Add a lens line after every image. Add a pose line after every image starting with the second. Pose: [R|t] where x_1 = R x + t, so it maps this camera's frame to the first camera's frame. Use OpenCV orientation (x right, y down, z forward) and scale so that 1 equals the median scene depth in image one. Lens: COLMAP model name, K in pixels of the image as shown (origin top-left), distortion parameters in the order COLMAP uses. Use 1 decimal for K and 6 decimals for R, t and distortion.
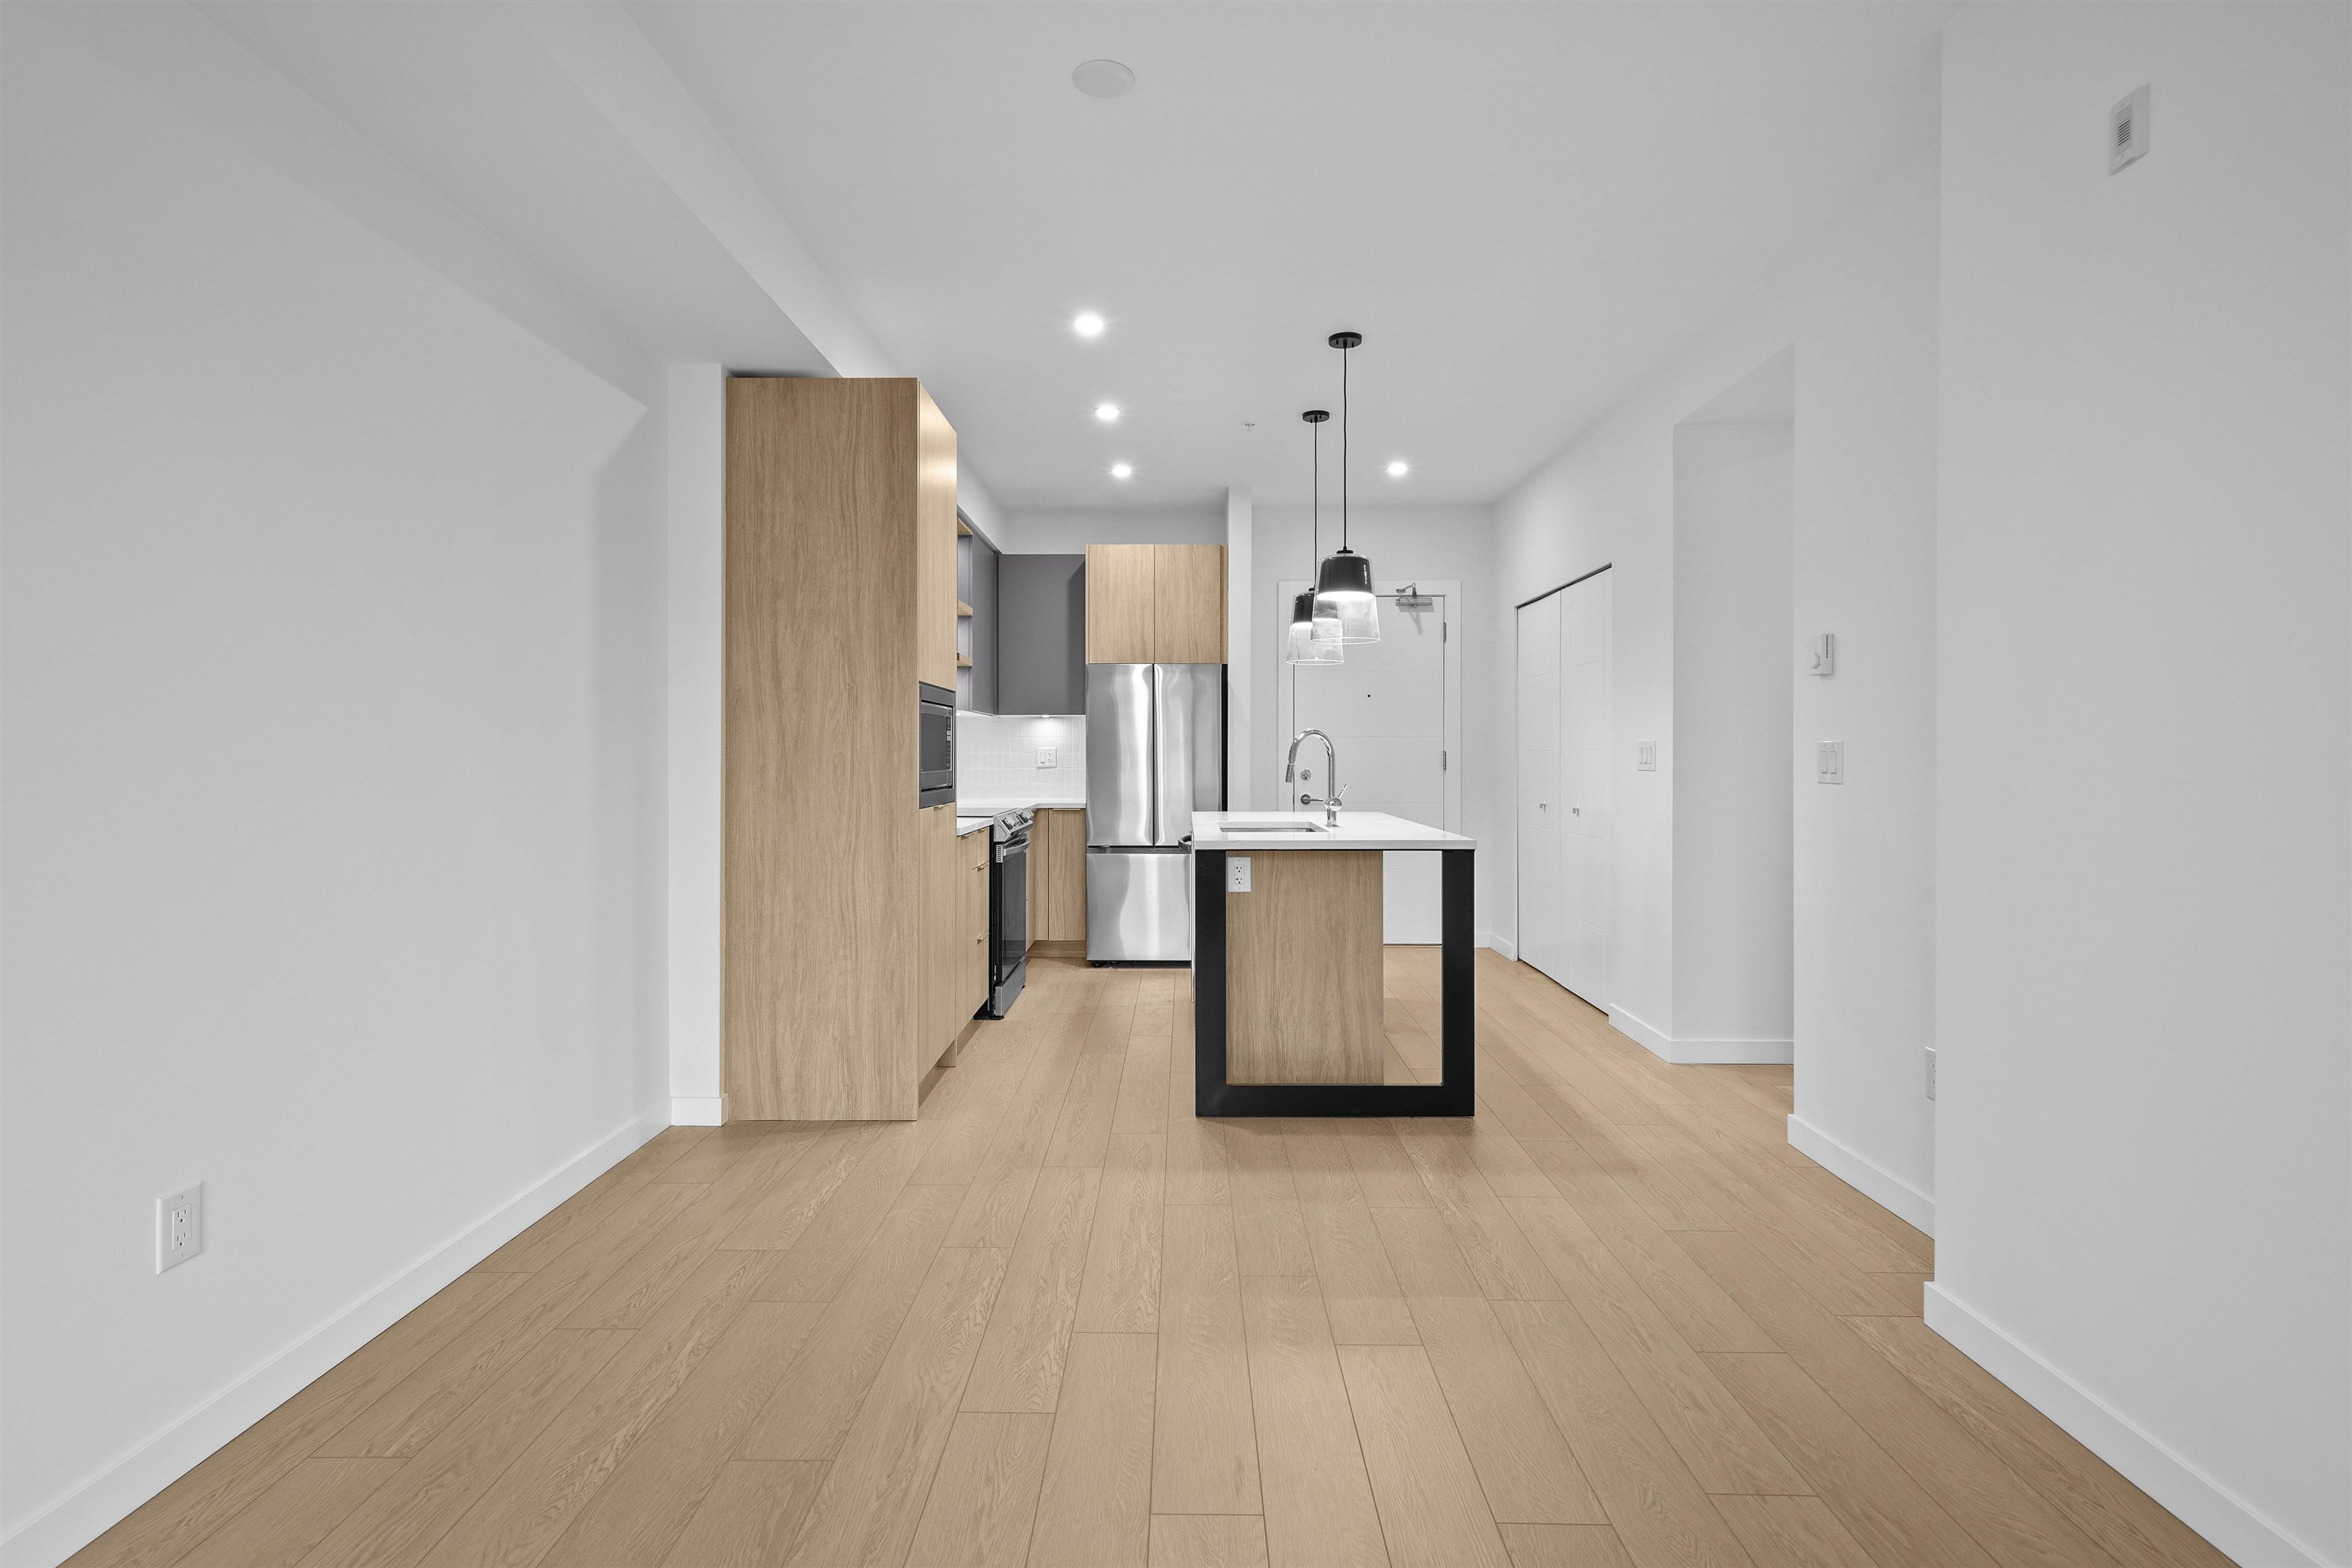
lens RADIAL K [[1143.9, 0, 1185.7], [0, 1143.9, 740.2], [0, 0, 1]] dist [0.001119, 0.000005]
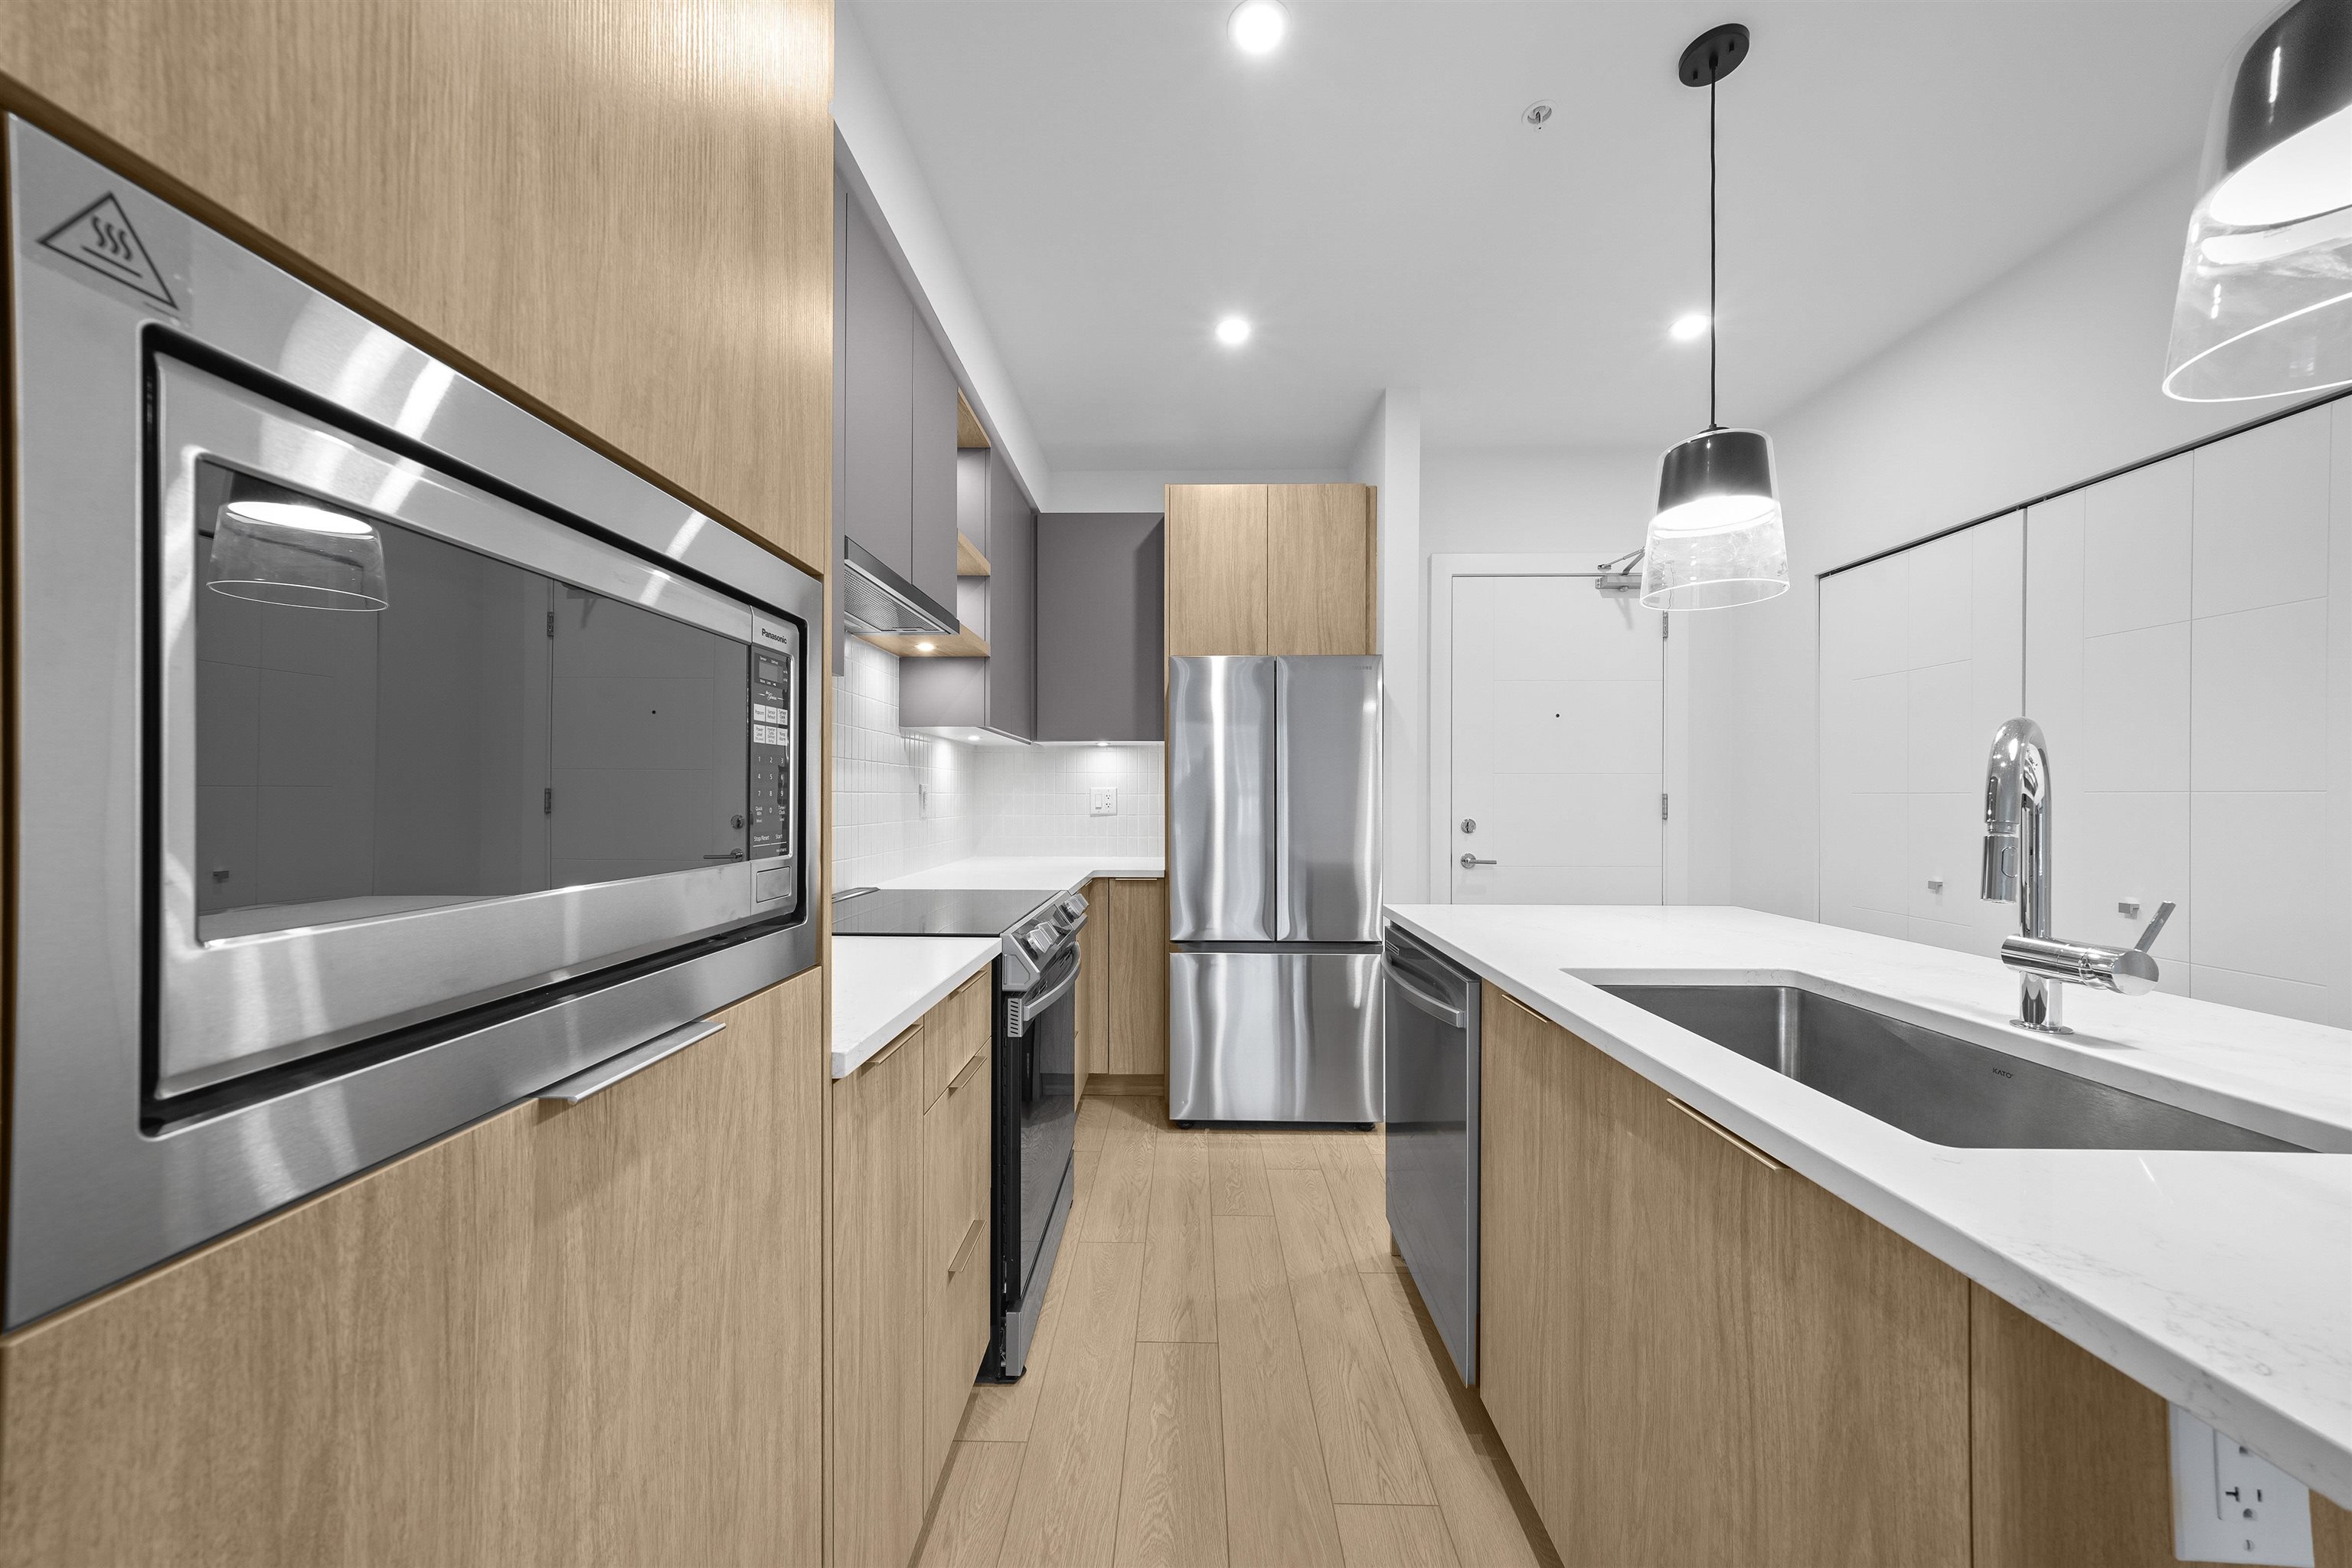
lens RADIAL K [[792.2, 0, 1176.0], [0, 792.2, 784.0], [0, 0, 1]] dist [-0.001026, 0.000067]
pose [[0.999858, 0.002067, -0.016718, -0.073108], [-0.002038, 0.999996, 0.001718, 0.003815], [0.016722, -0.001684, 0.999859, 0.536416]]
